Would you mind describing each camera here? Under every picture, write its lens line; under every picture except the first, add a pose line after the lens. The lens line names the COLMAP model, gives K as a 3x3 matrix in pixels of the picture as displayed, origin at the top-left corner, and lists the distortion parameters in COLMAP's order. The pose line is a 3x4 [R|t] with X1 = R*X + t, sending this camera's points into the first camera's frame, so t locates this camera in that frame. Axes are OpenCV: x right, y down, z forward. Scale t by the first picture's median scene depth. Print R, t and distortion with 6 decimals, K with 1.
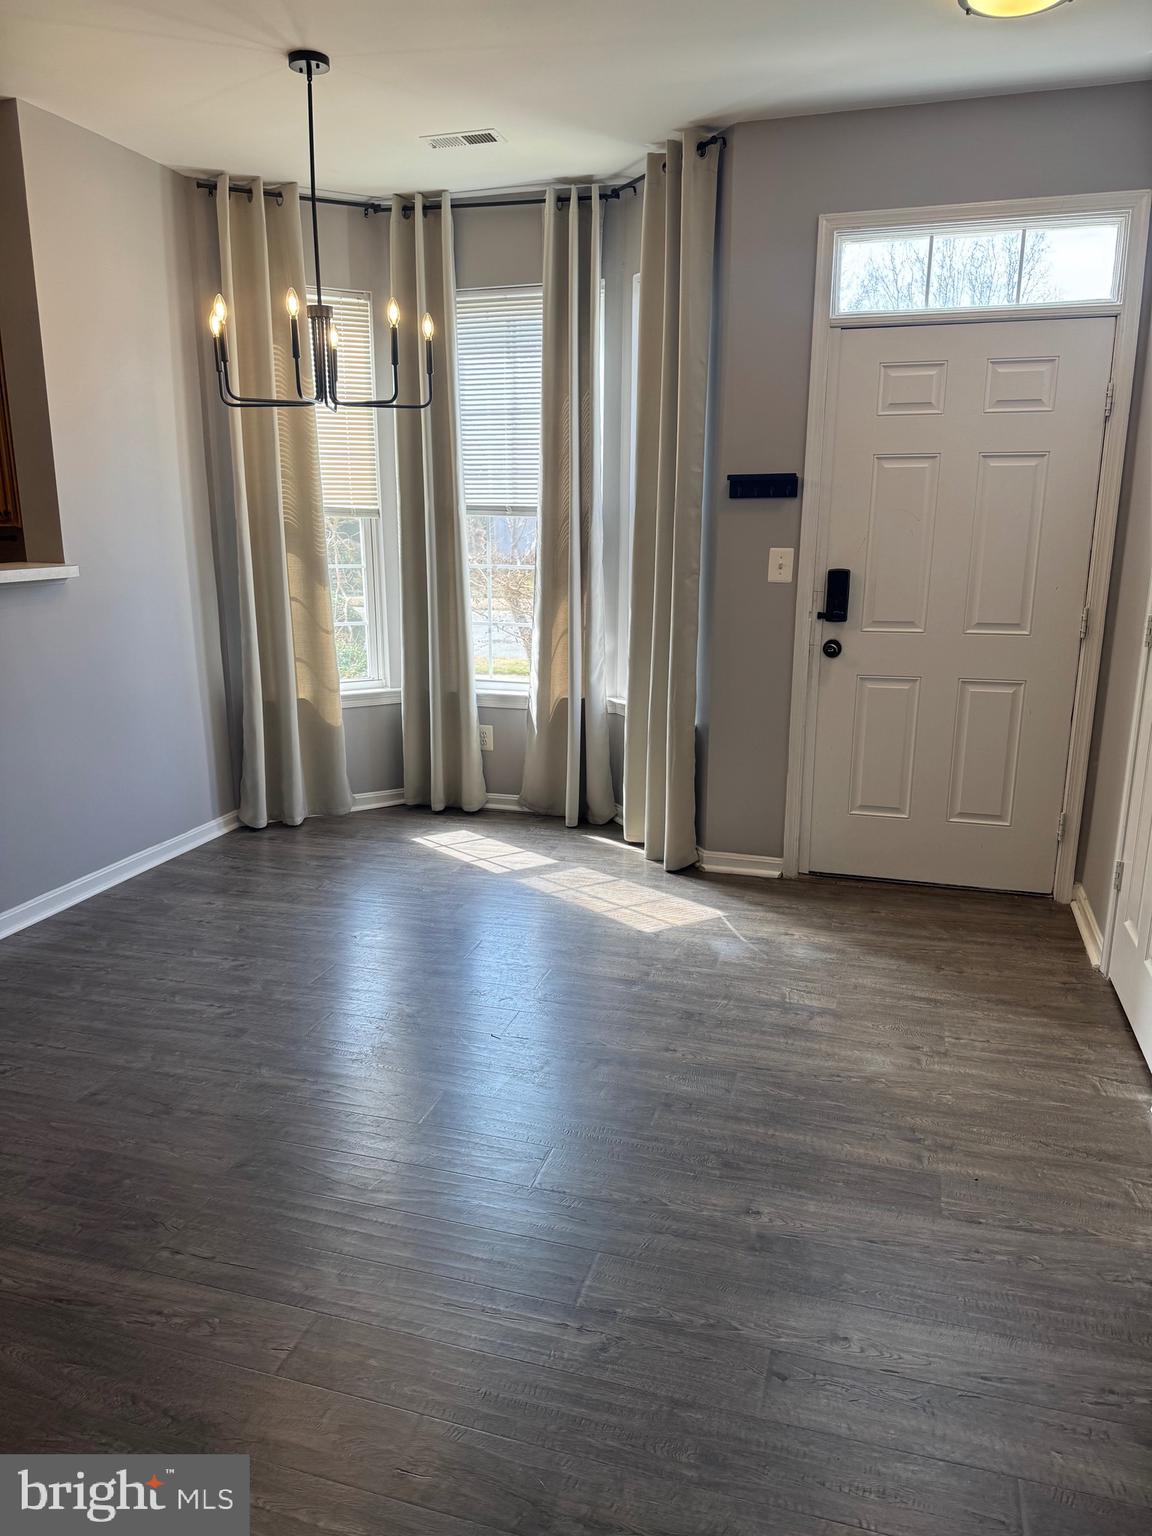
lens RADIAL K [[1098.9, 0, 543.5], [0, 1098.9, 771.6], [0, 0, 1]] dist [0.150509, -0.305562]
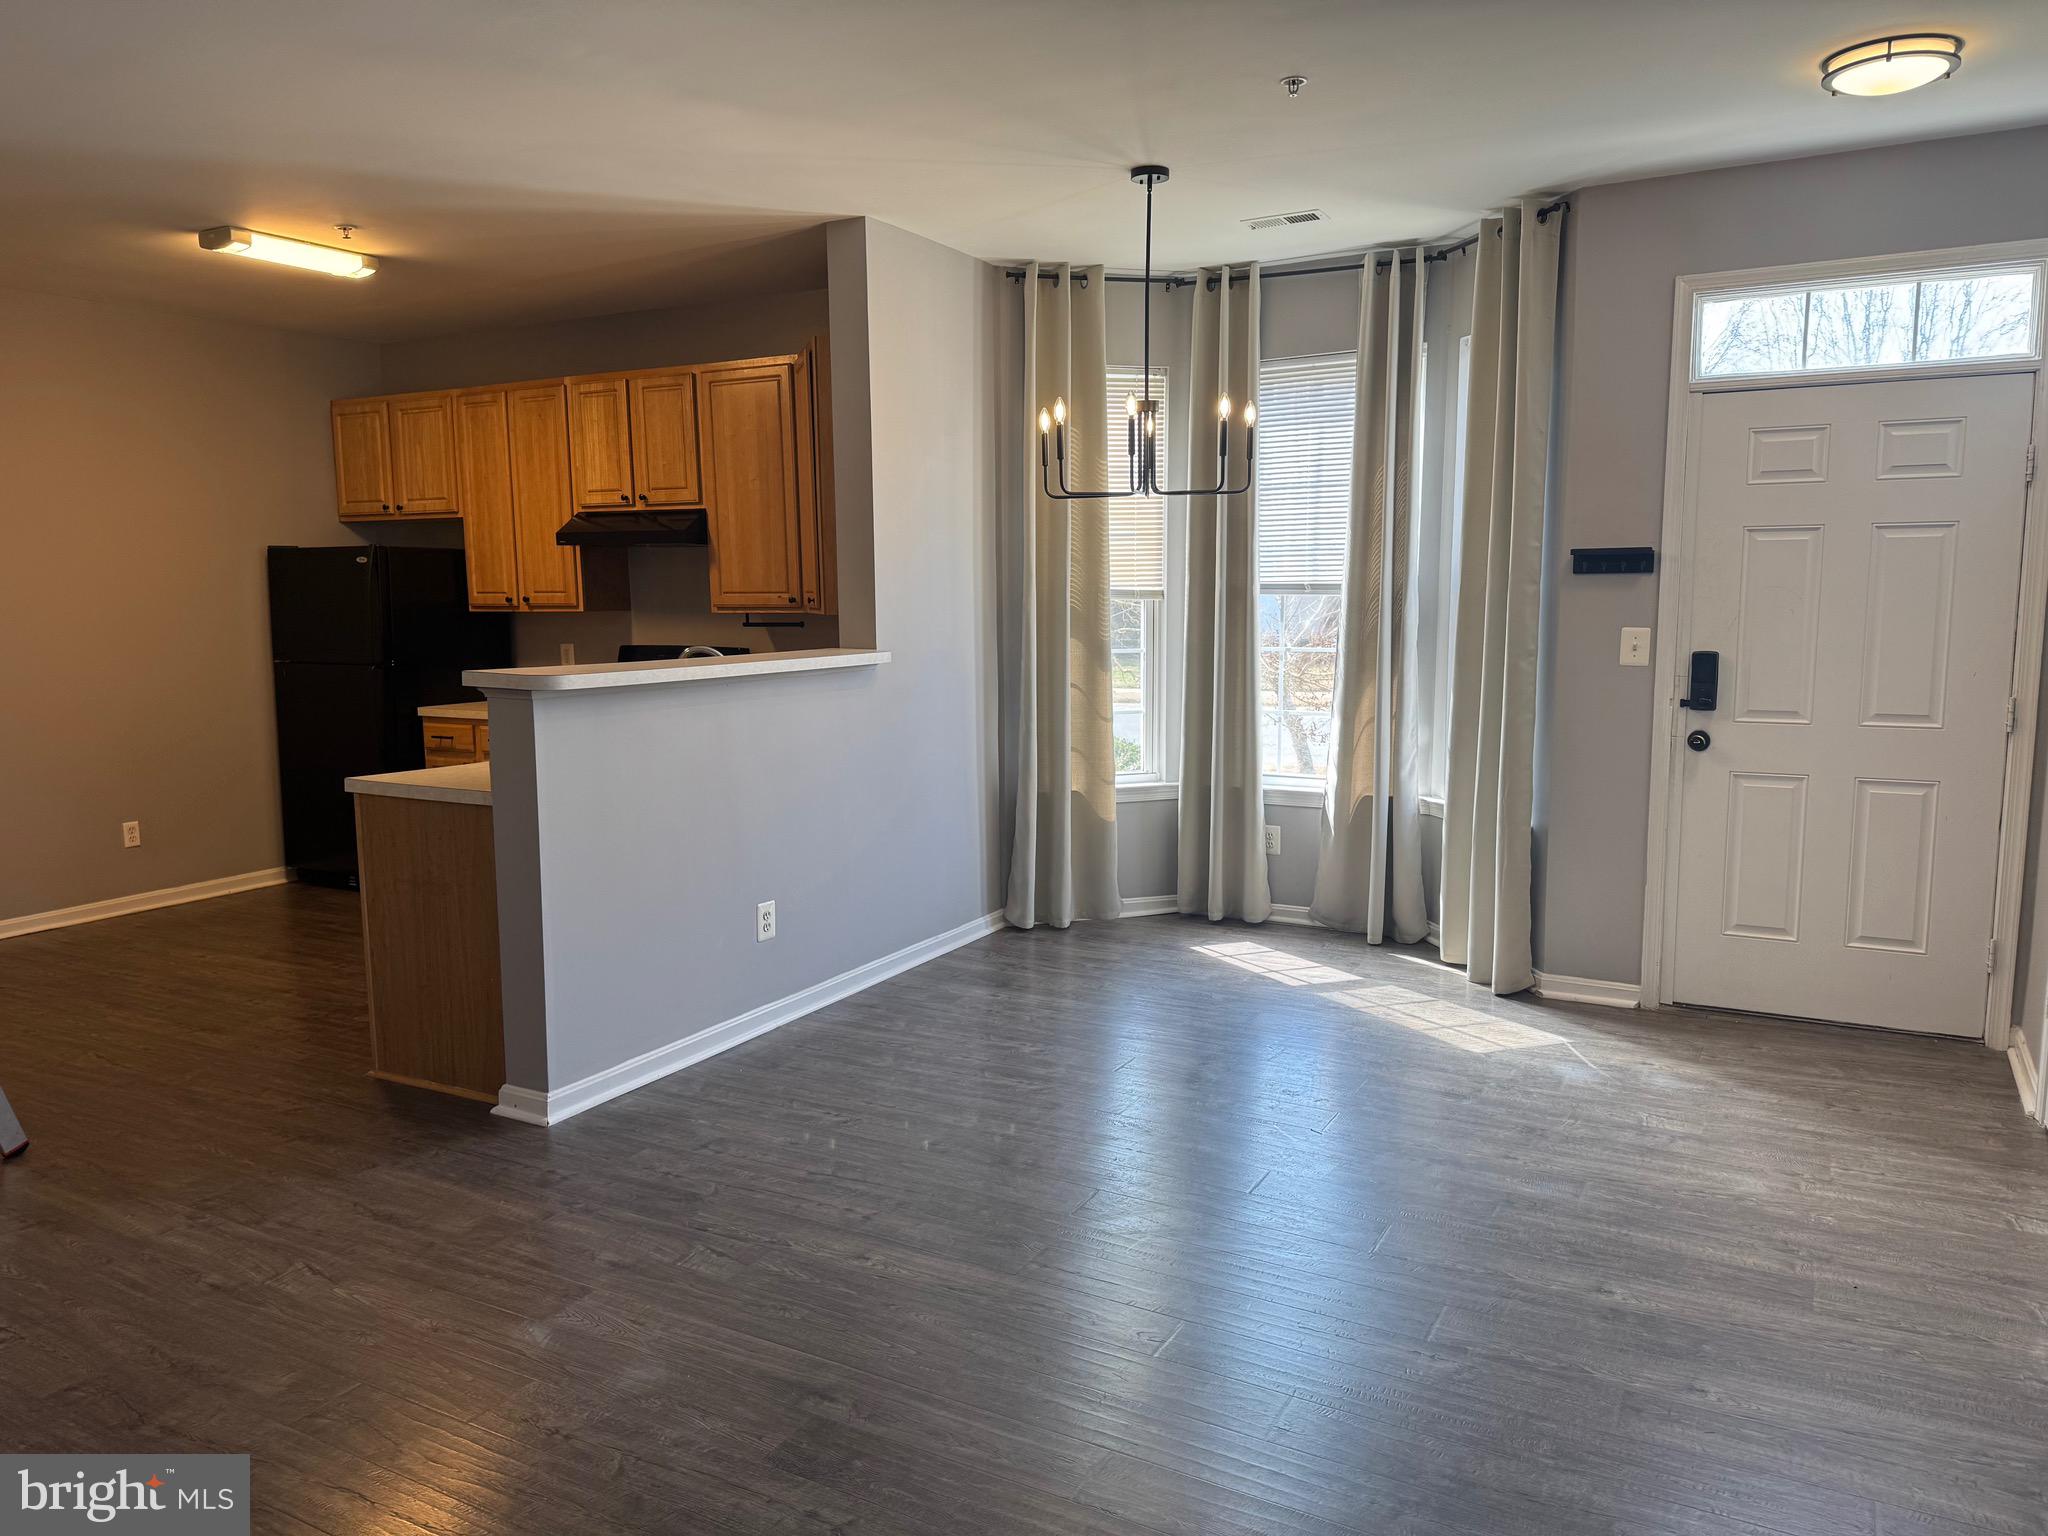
lens RADIAL K [[1483.3, 0, 969.1], [0, 1483.3, 778.7], [0, 0, 1]] dist [0.071269, -0.092411]
pose [[0.977803, 0.017659, -0.208780, -0.055889], [-0.037224, 0.995232, -0.090153, 0.048012], [0.206193, 0.095923, 0.973798, -0.272477]]
